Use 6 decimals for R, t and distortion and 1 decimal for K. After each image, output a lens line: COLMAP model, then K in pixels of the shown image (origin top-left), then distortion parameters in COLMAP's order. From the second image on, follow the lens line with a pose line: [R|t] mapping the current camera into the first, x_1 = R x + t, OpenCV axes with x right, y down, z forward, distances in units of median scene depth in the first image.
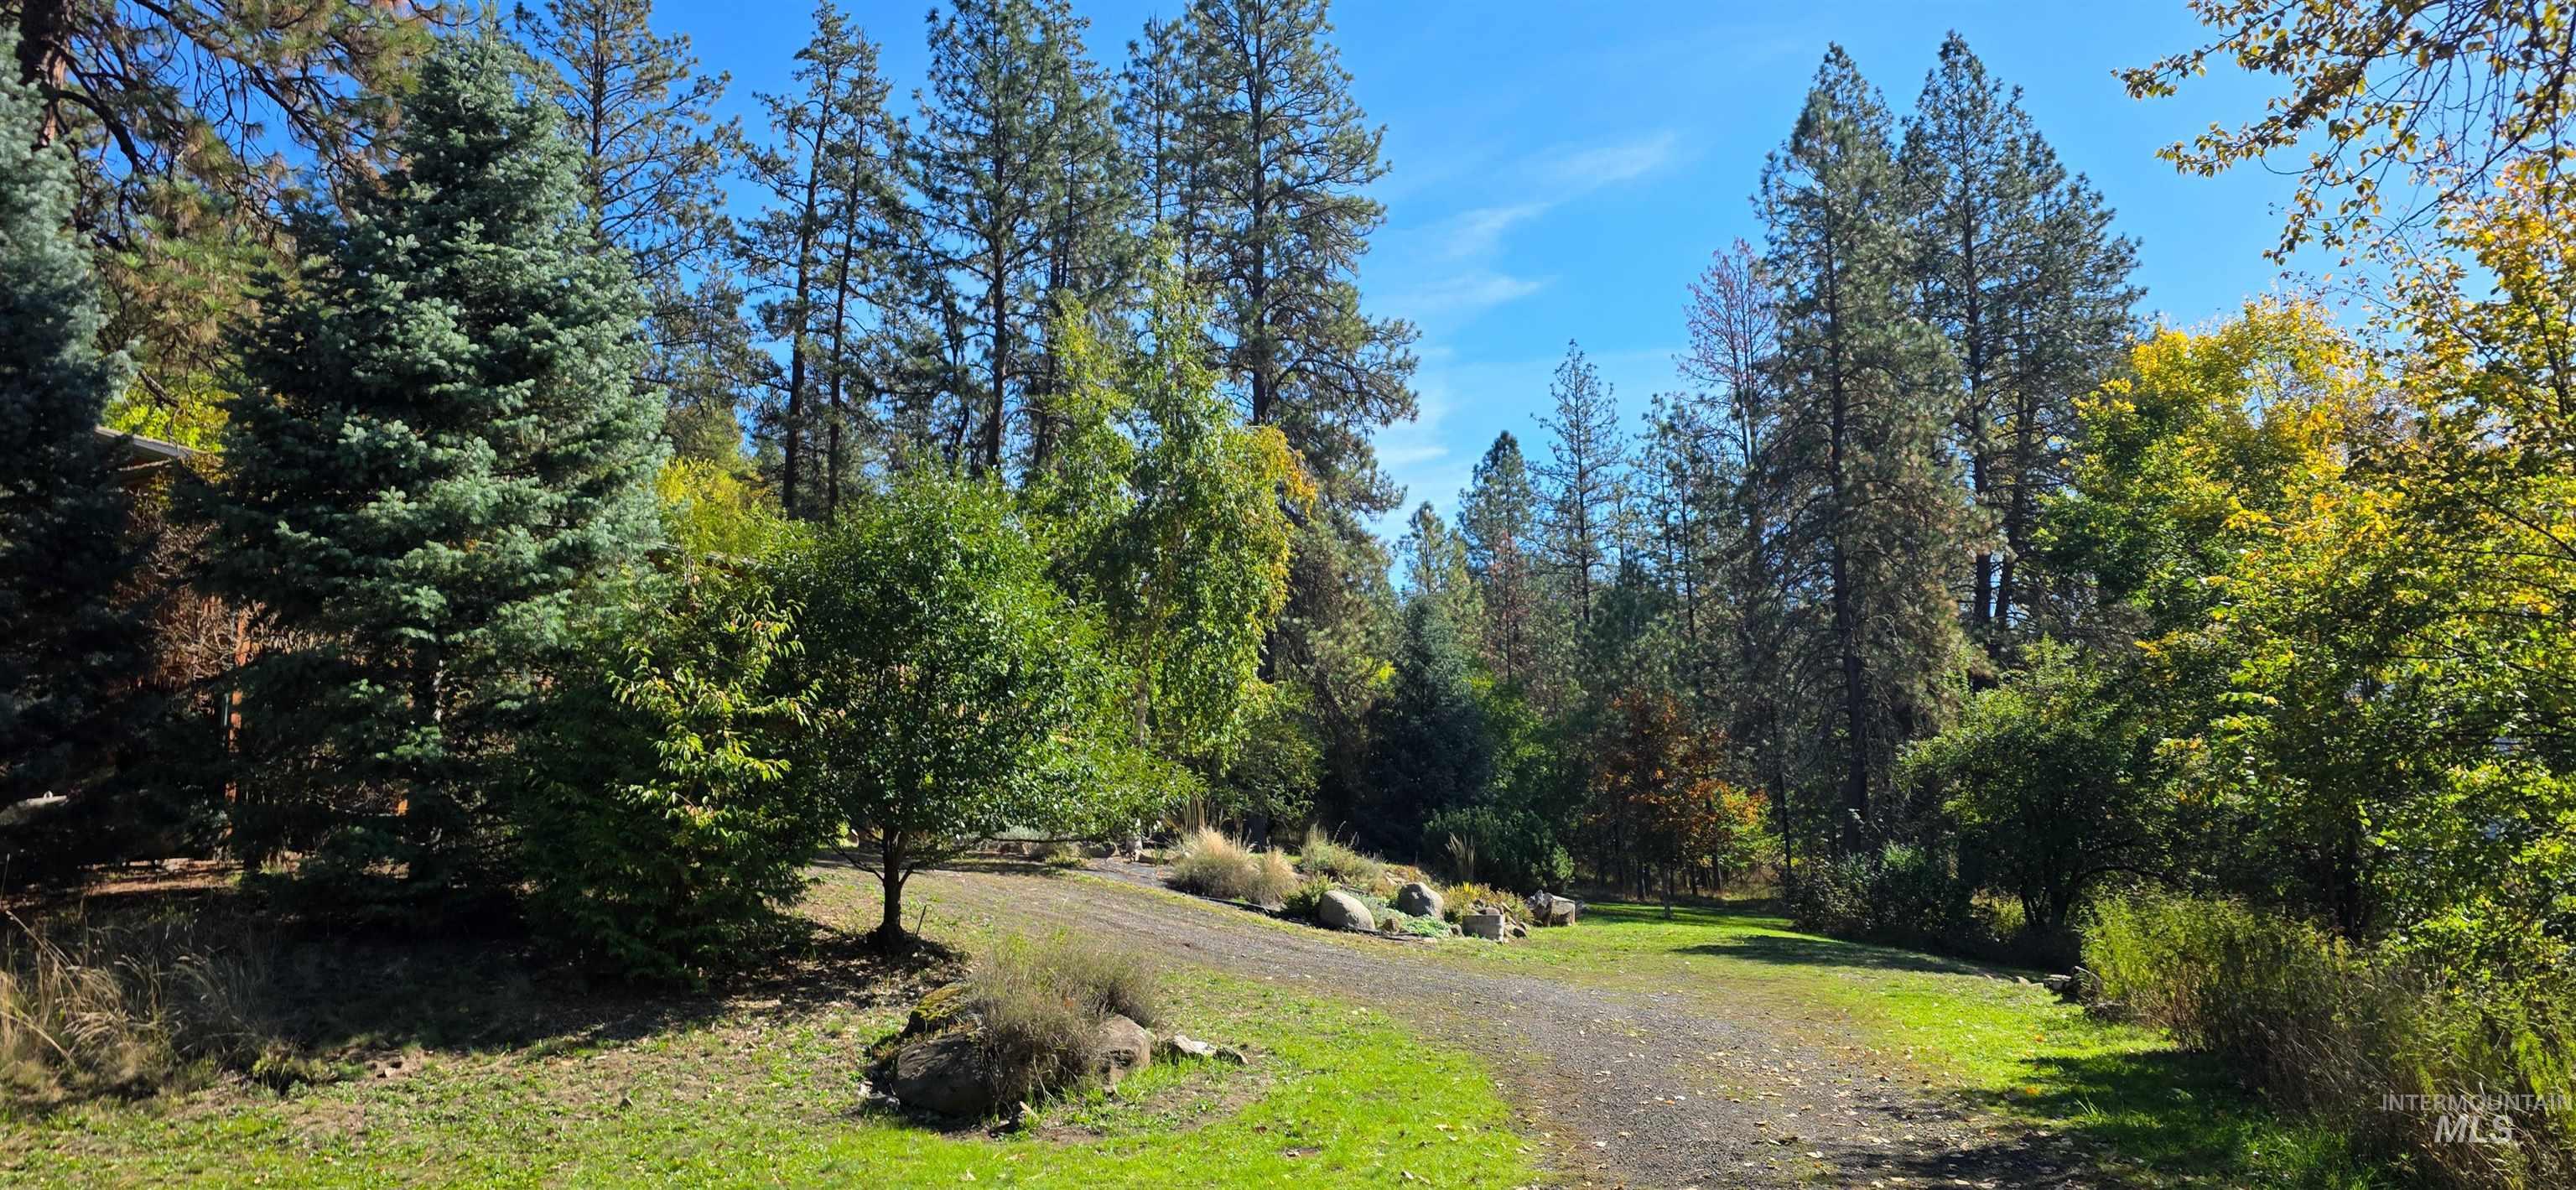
lens RADIAL K [[1685.1, 0, 1307.8], [0, 1685.1, 588.0], [0, 0, 1]] dist [0.112974, -0.150111]
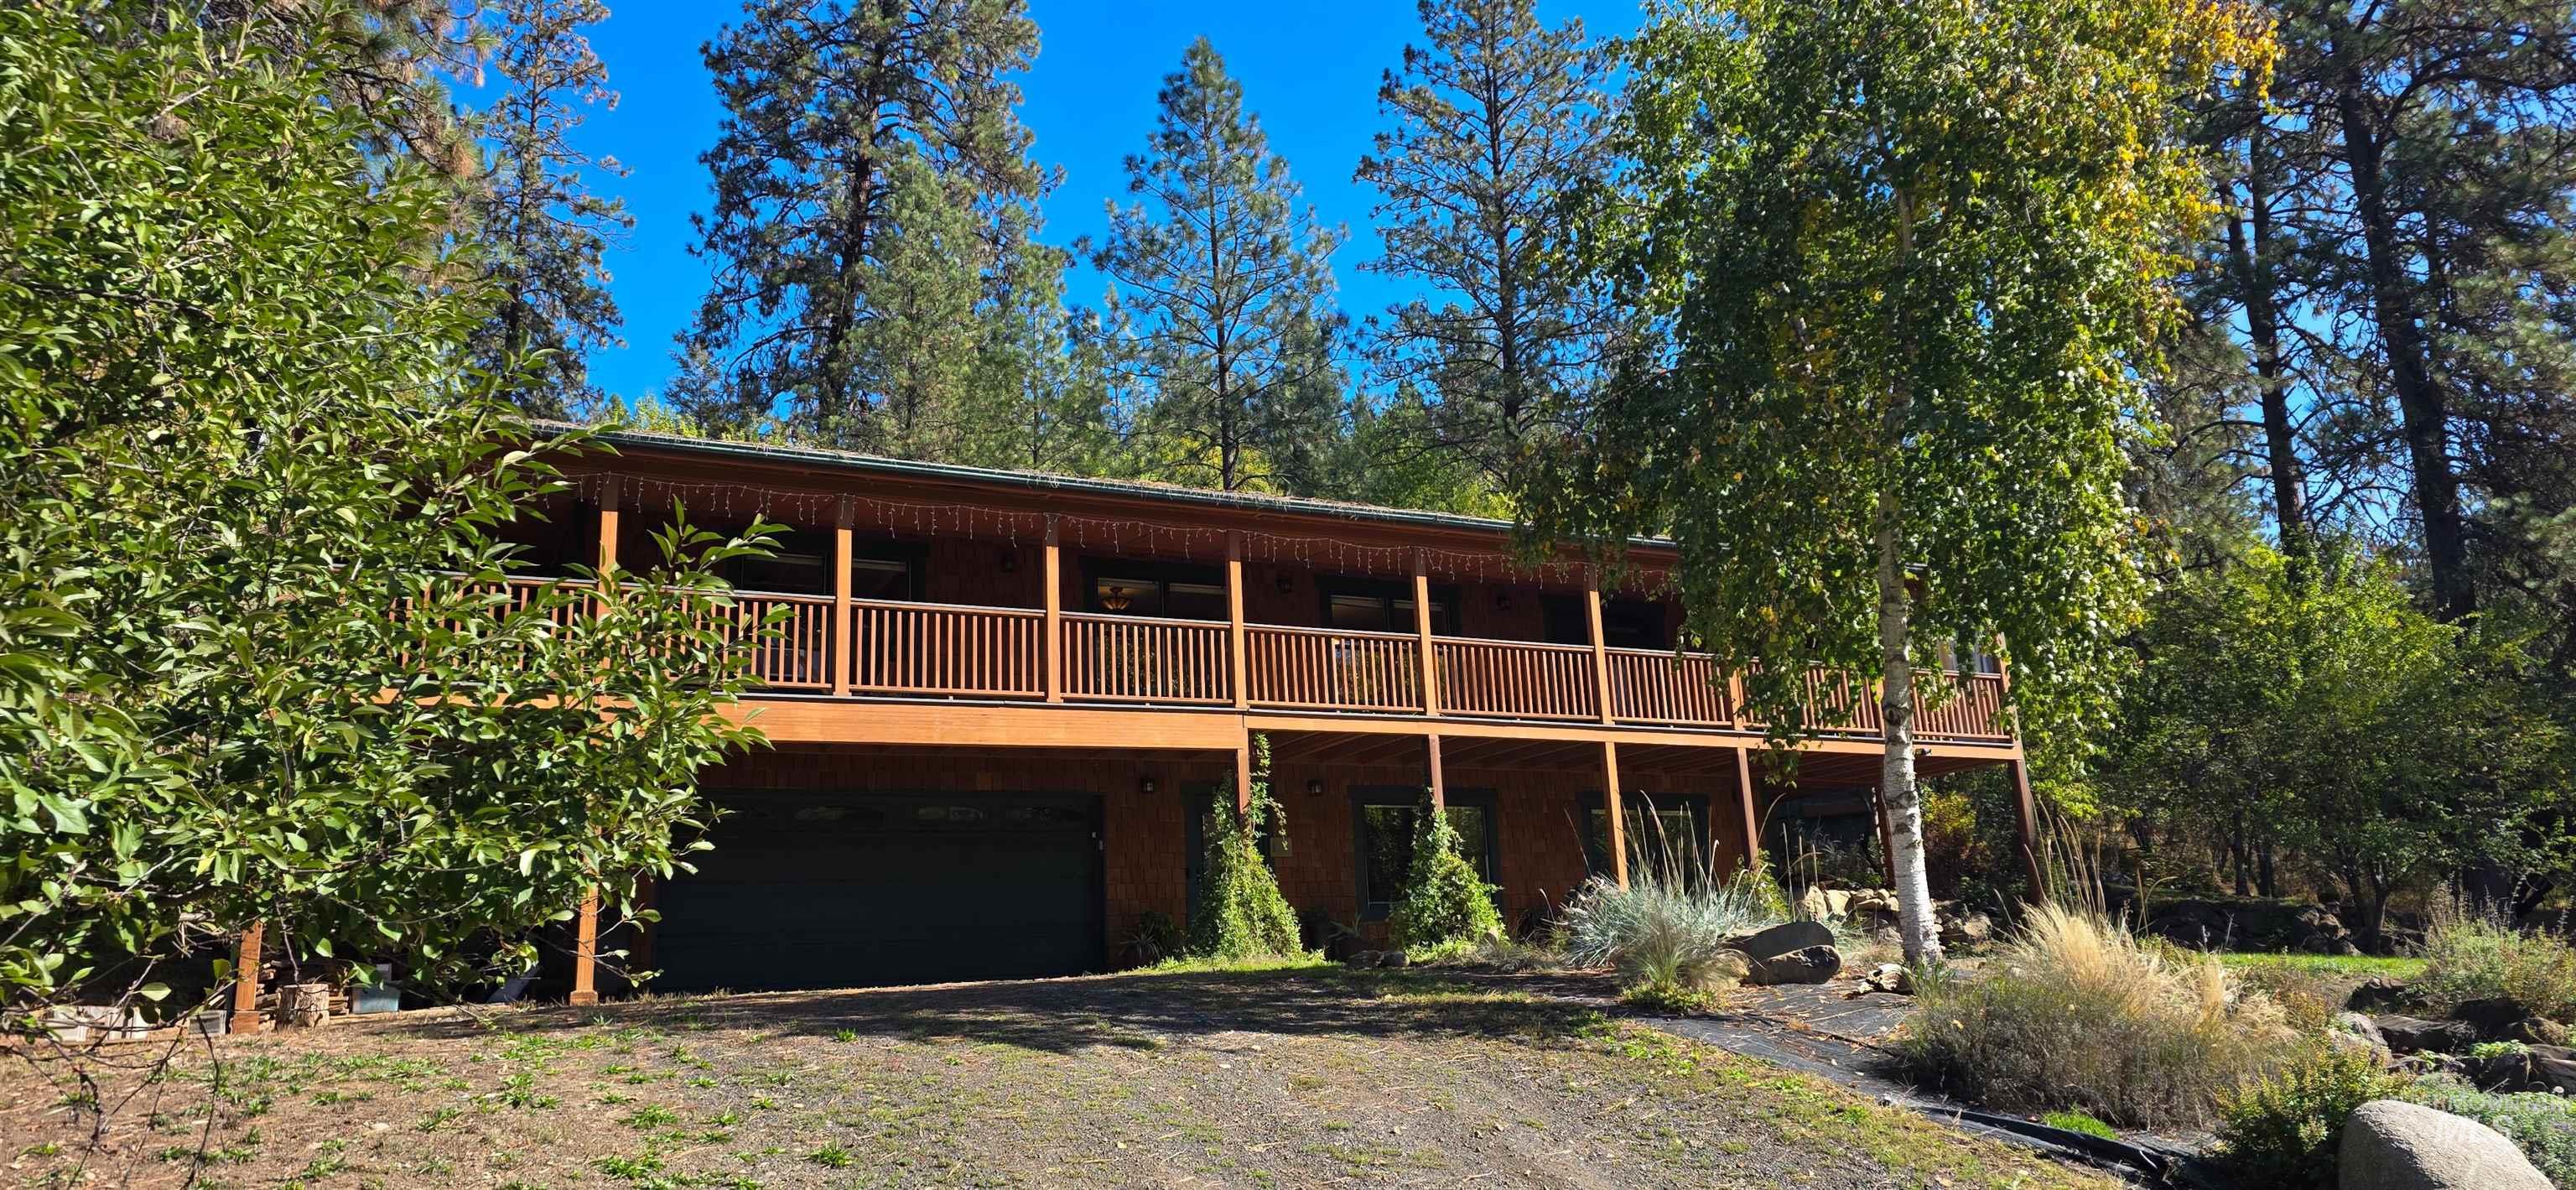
lens RADIAL K [[1685.1, 0, 1307.8], [0, 1685.1, 588.0], [0, 0, 1]] dist [0.112974, -0.150111]
pose [[0.759619, -0.160295, -0.630306, 0.069834], [0.120824, 0.987061, -0.105411, 0.088966], [0.639047, 0.003916, 0.769158, 0.578876]]
